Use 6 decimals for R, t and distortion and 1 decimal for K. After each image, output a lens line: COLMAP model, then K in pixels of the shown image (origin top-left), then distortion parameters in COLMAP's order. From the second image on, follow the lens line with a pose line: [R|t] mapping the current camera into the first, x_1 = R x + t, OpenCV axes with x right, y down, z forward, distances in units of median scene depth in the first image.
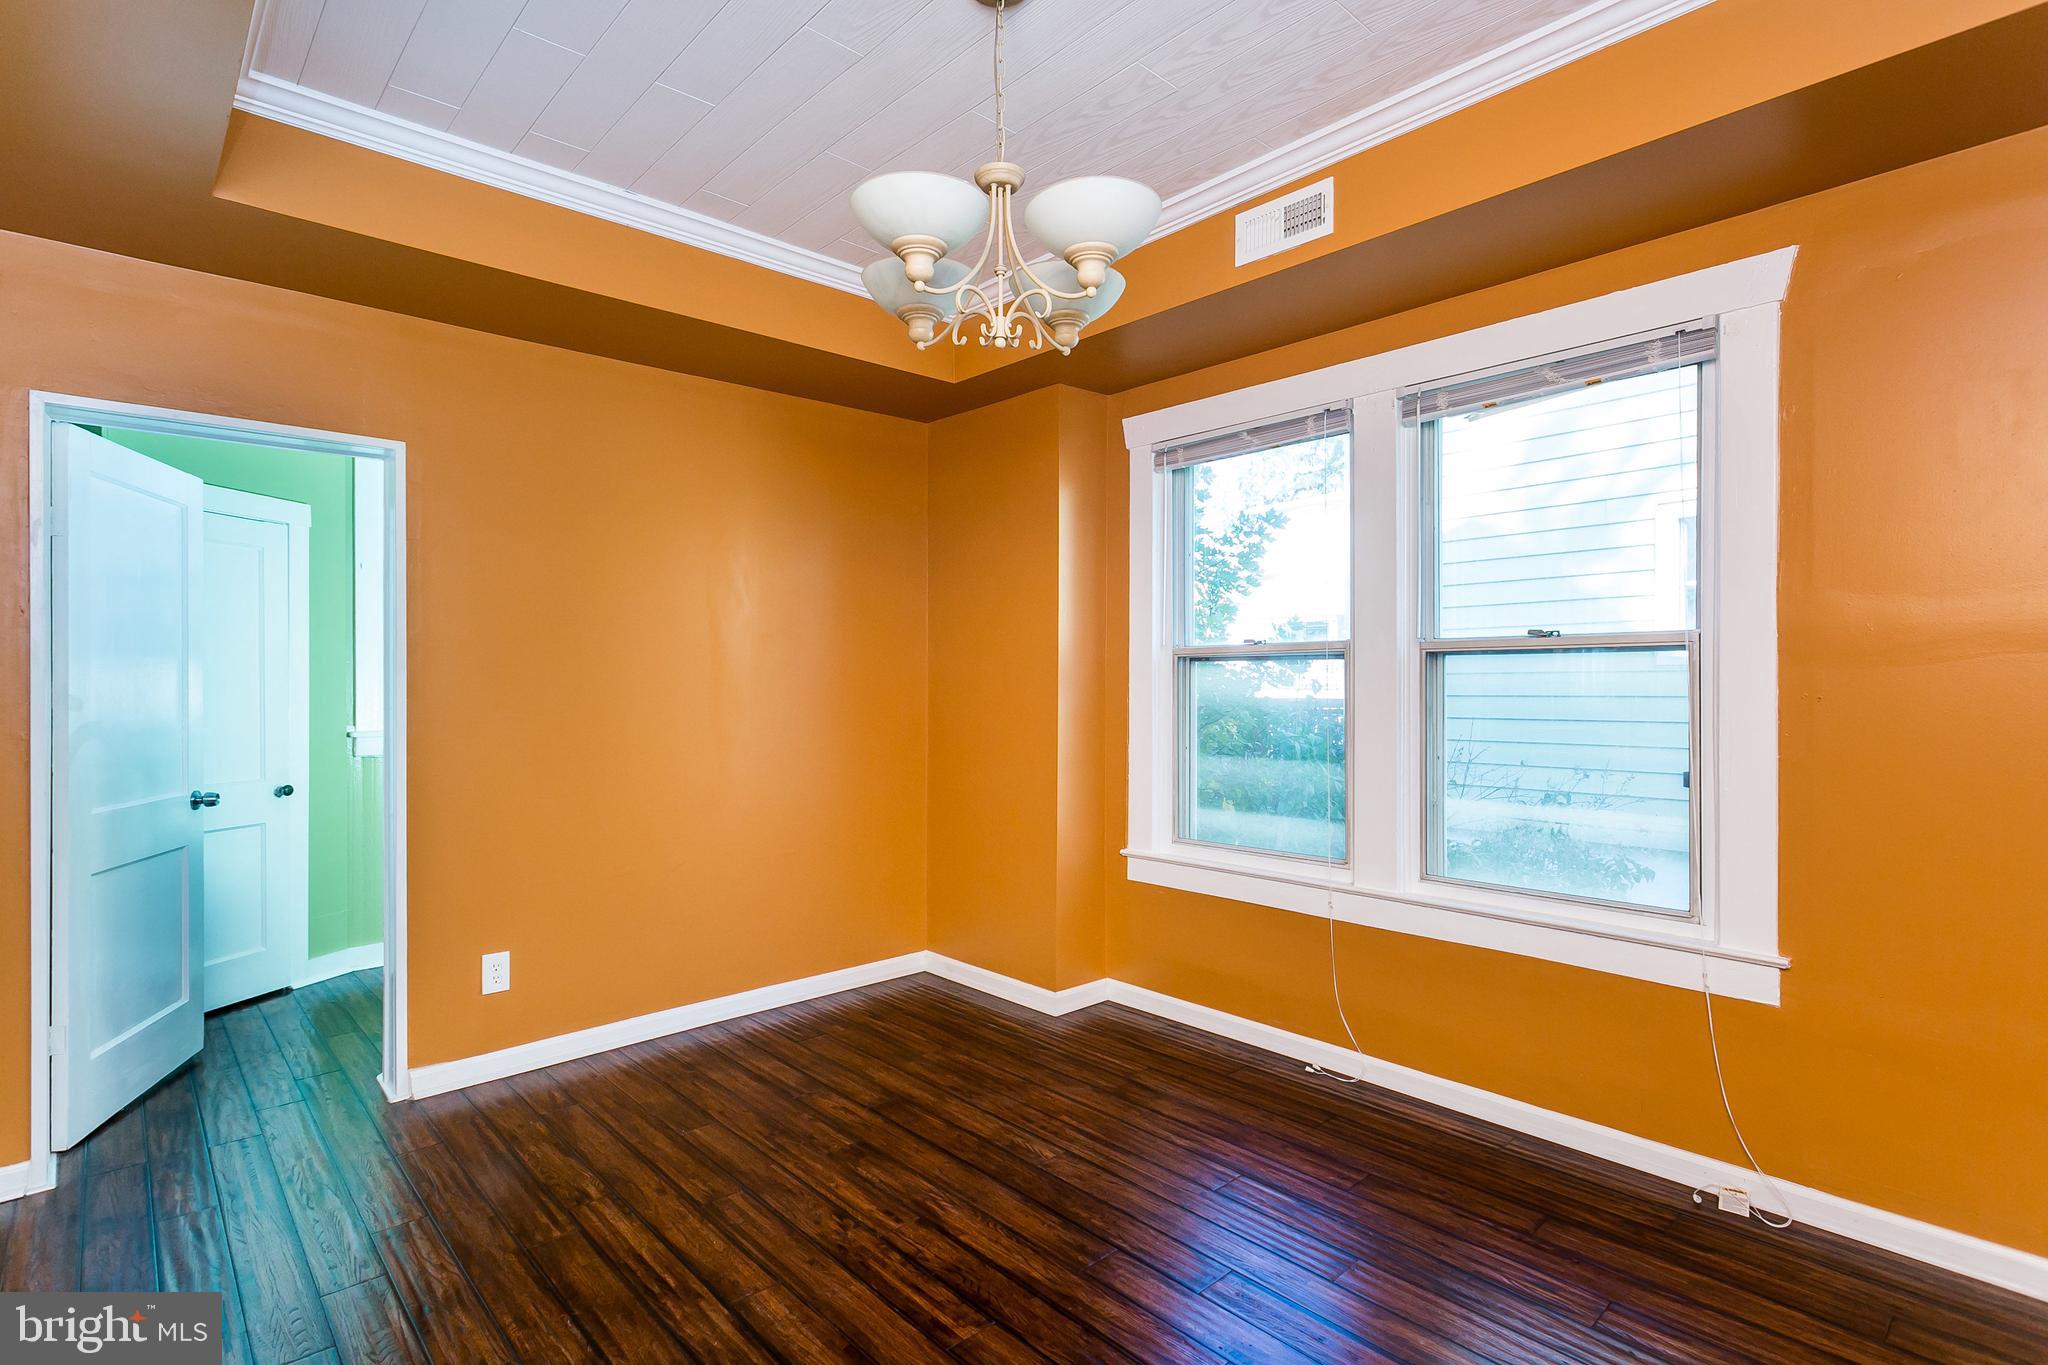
lens RADIAL K [[987.4, 0, 1017.7], [0, 987.4, 680.7], [0, 0, 1]] dist [0.007402, 0.001490]
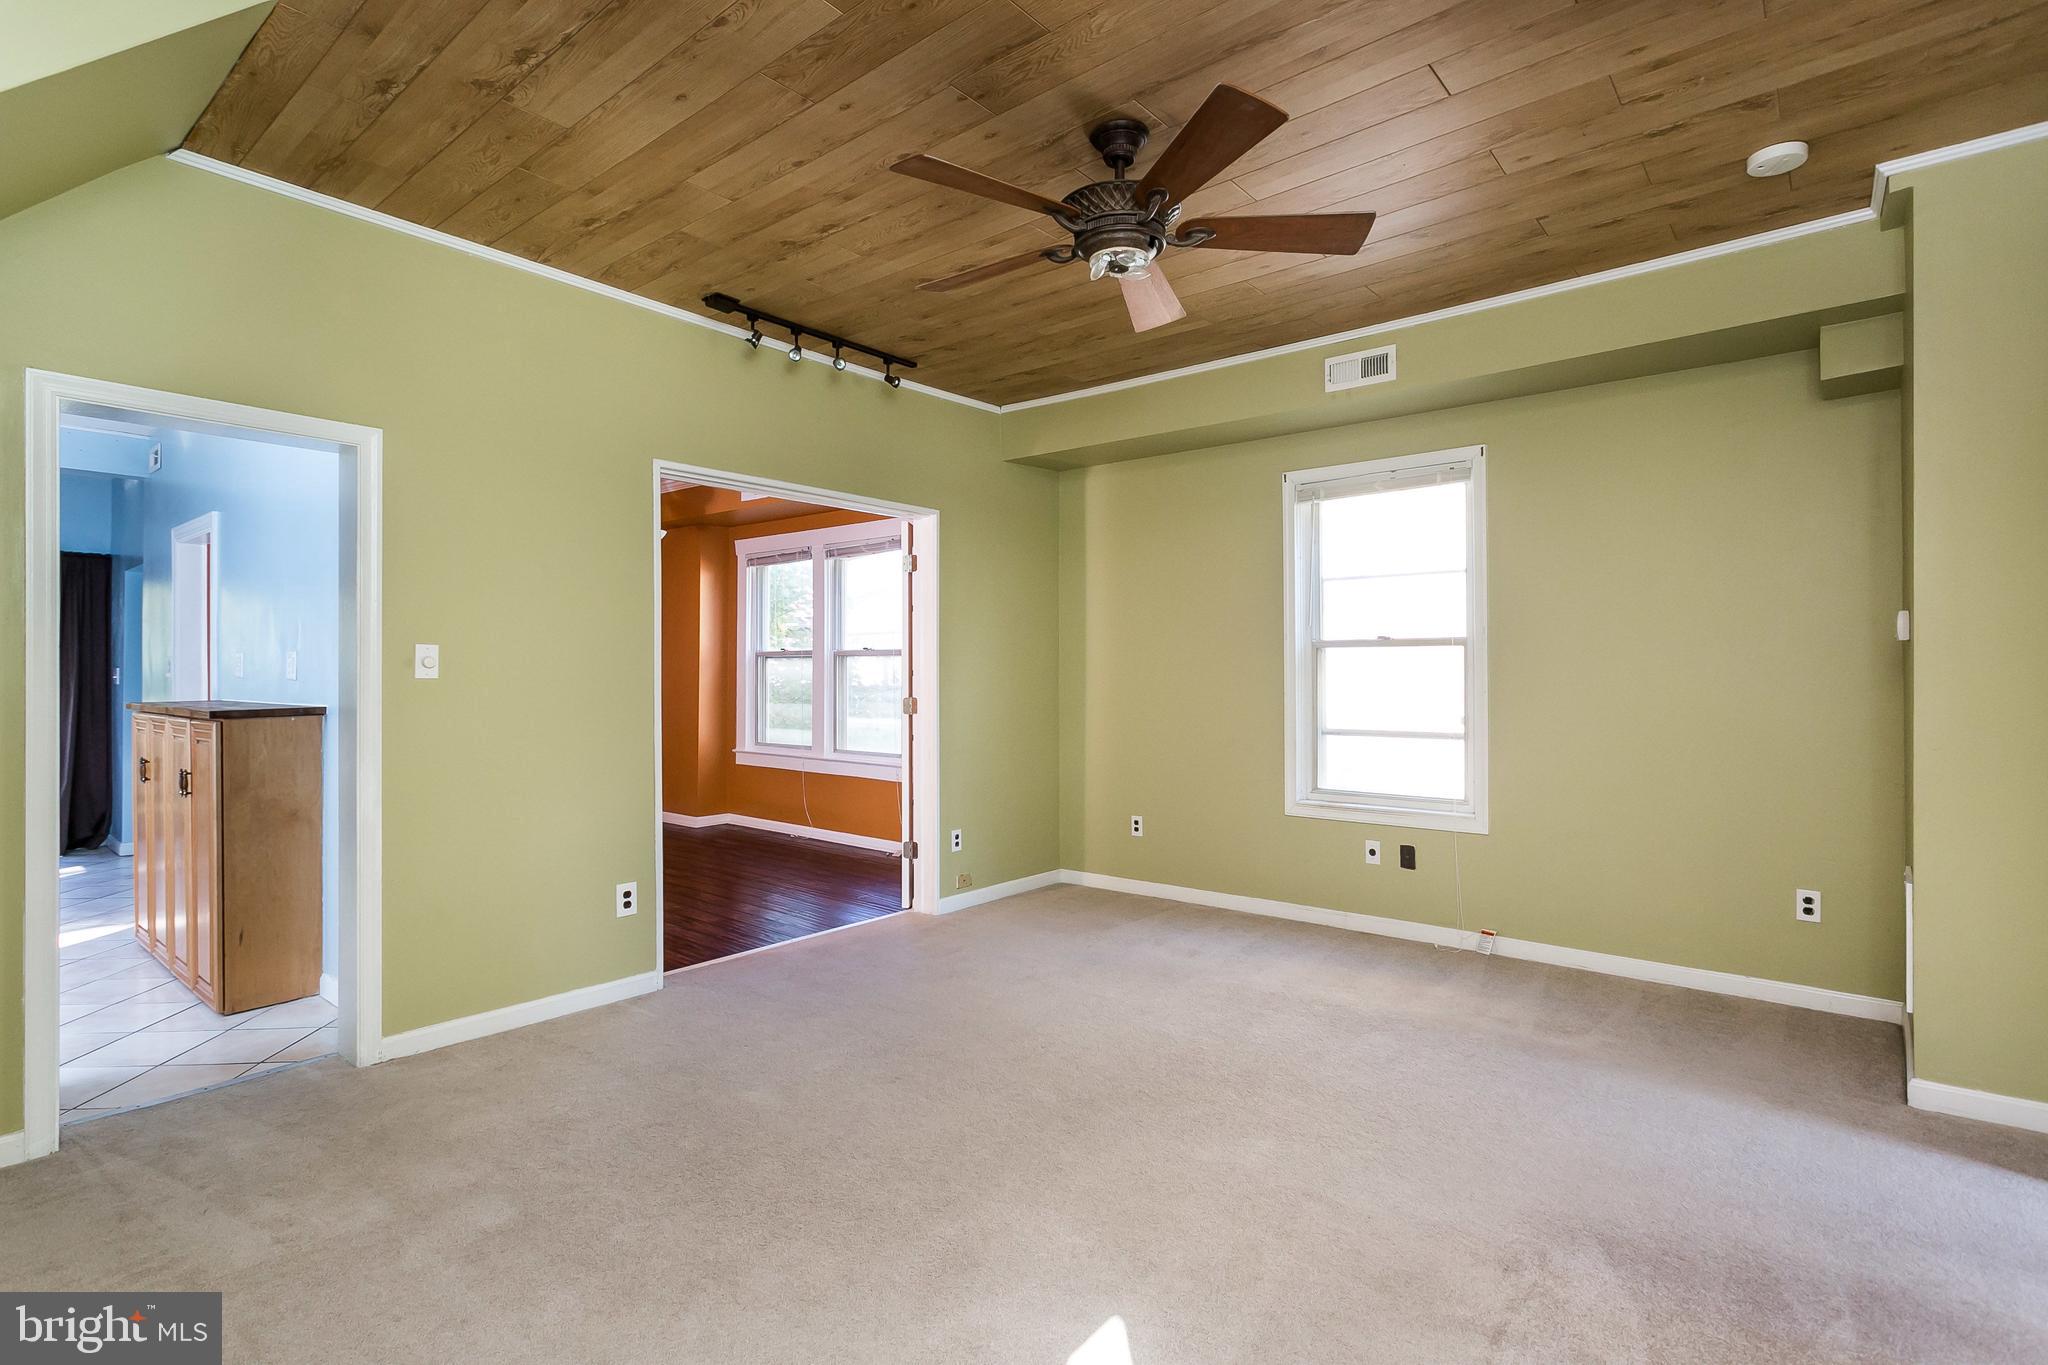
lens RADIAL K [[987.4, 0, 1017.3], [0, 987.4, 674.7], [0, 0, 1]] dist [0.007402, 0.001490]
pose [[0.992003, -0.002415, 0.126191, 0.469024], [0.001696, 0.999982, 0.005801, 0.003673], [-0.126203, -0.005540, 0.991989, -1.214942]]
